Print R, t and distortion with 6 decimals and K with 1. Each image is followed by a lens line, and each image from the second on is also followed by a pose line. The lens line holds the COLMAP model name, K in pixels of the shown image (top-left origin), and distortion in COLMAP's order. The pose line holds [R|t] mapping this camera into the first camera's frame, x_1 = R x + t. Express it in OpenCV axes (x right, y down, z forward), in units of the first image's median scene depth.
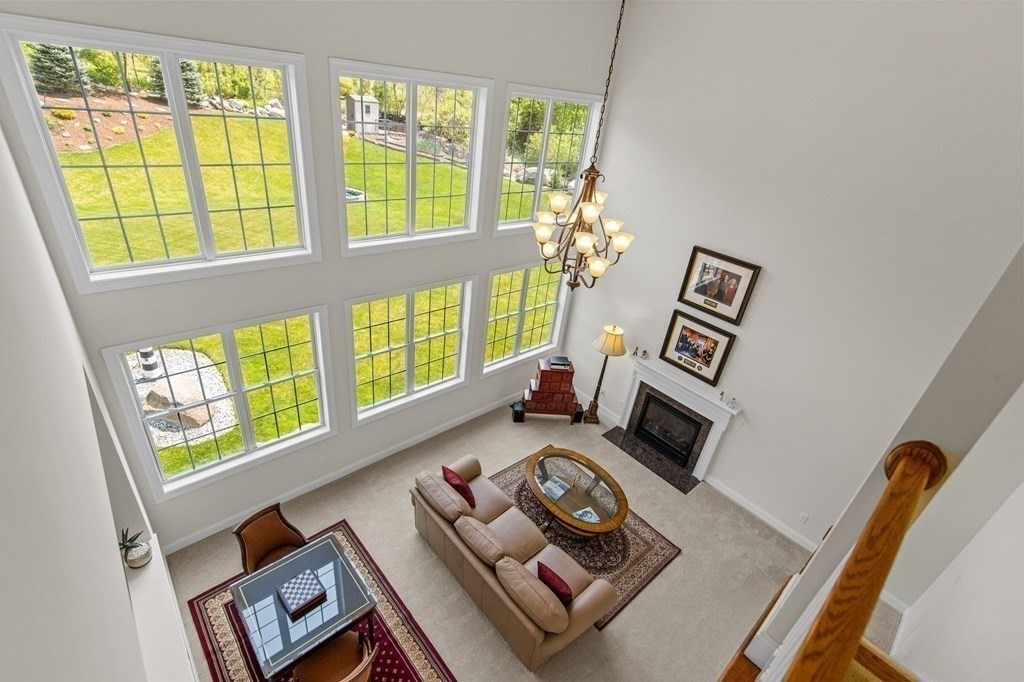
lens RADIAL K [[466.2, 0, 511.2], [0, 466.2, 339.2], [0, 0, 1]] dist [-0.002499, 0.000007]
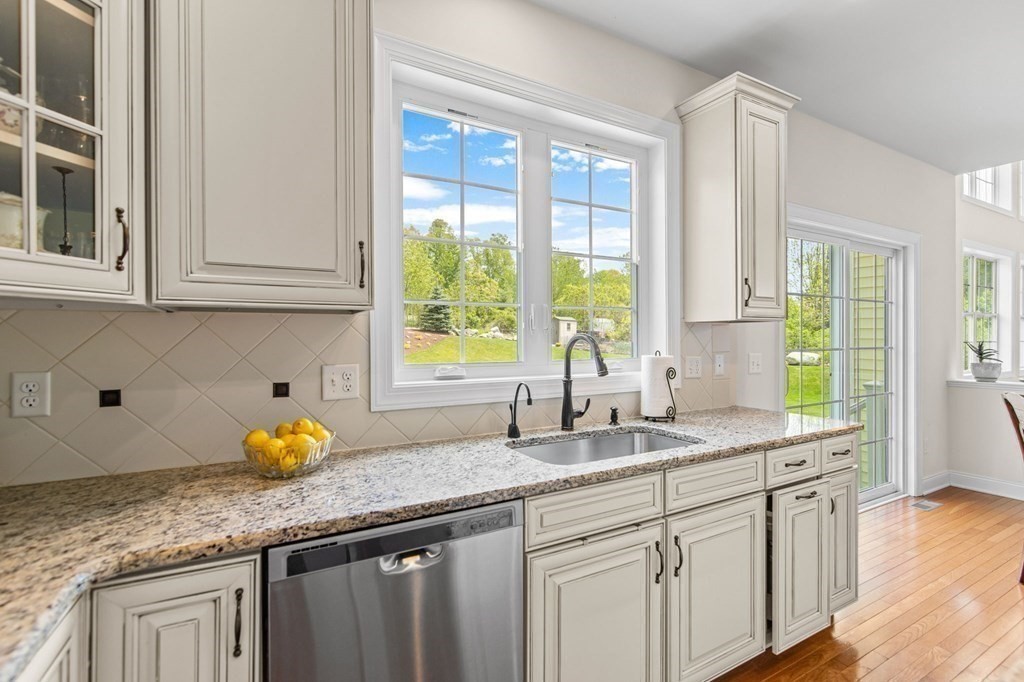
lens RADIAL K [[466.2, 0, 510.1], [0, 466.2, 338.1], [0, 0, 1]] dist [-0.002499, 0.000007]
pose [[0.967688, -0.118642, -0.222494, -0.951237], [-0.005345, 0.872539, -0.488515, 0.547435], [0.252093, 0.473919, 0.843712, -0.098186]]
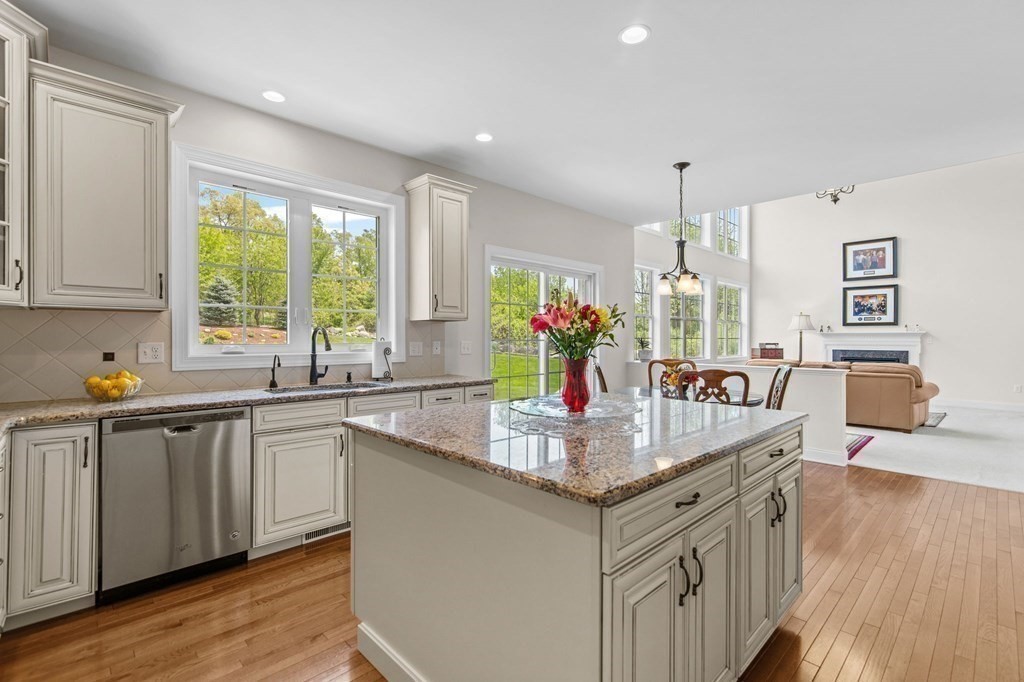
lens RADIAL K [[466.2, 0, 506.9], [0, 466.2, 337.0], [0, 0, 1]] dist [-0.002499, 0.000007]
pose [[0.992968, -0.114841, 0.028742, -0.788876], [0.114606, 0.871689, -0.476470, 0.670826], [0.029664, 0.476414, 0.878721, -0.265214]]
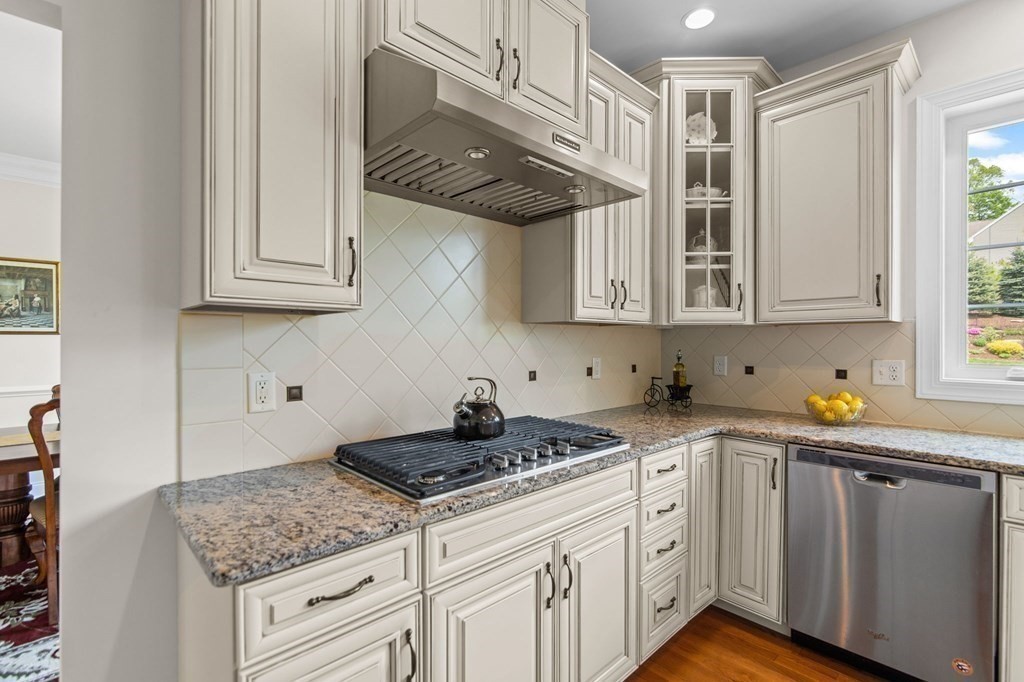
lens RADIAL K [[466.2, 0, 513.7], [0, 466.2, 345.6], [0, 0, 1]] dist [-0.002499, 0.000007]
pose [[0.030231, -0.106265, -0.993878, -0.764288], [-0.474291, 0.873737, -0.107846, 0.595728], [0.879849, 0.474648, -0.023987, -0.141006]]
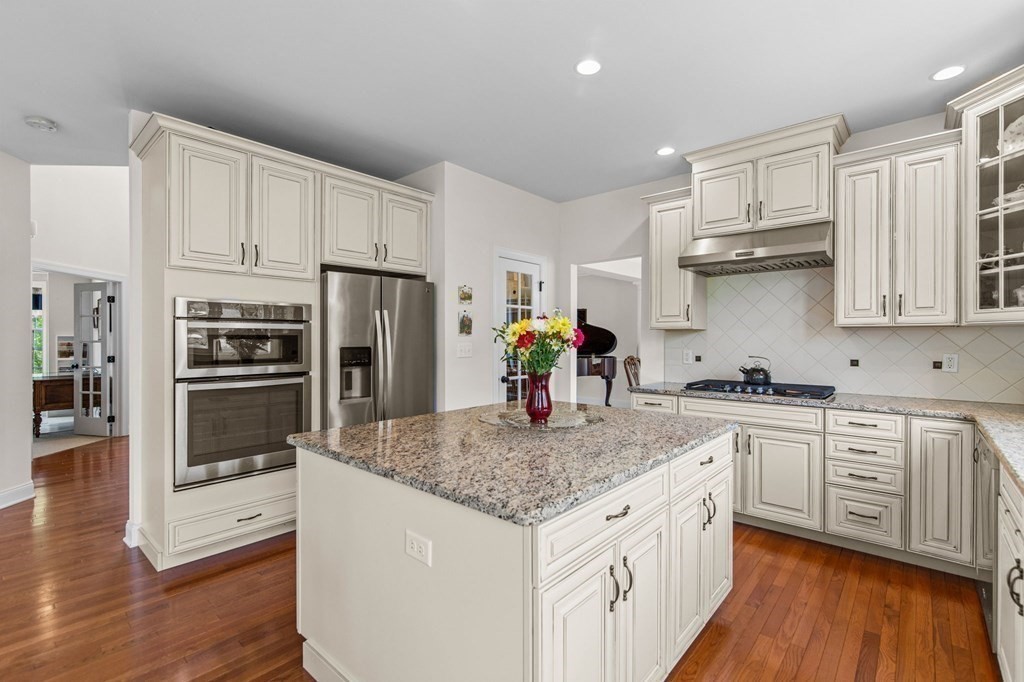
lens RADIAL K [[466.2, 0, 509.6], [0, 466.2, 339.1], [0, 0, 1]] dist [-0.002499, 0.000007]
pose [[-0.986763, -0.115336, -0.114000, -0.673967], [-0.155506, 0.872381, 0.463432, 0.369136], [0.046001, 0.475026, -0.878769, 0.295899]]
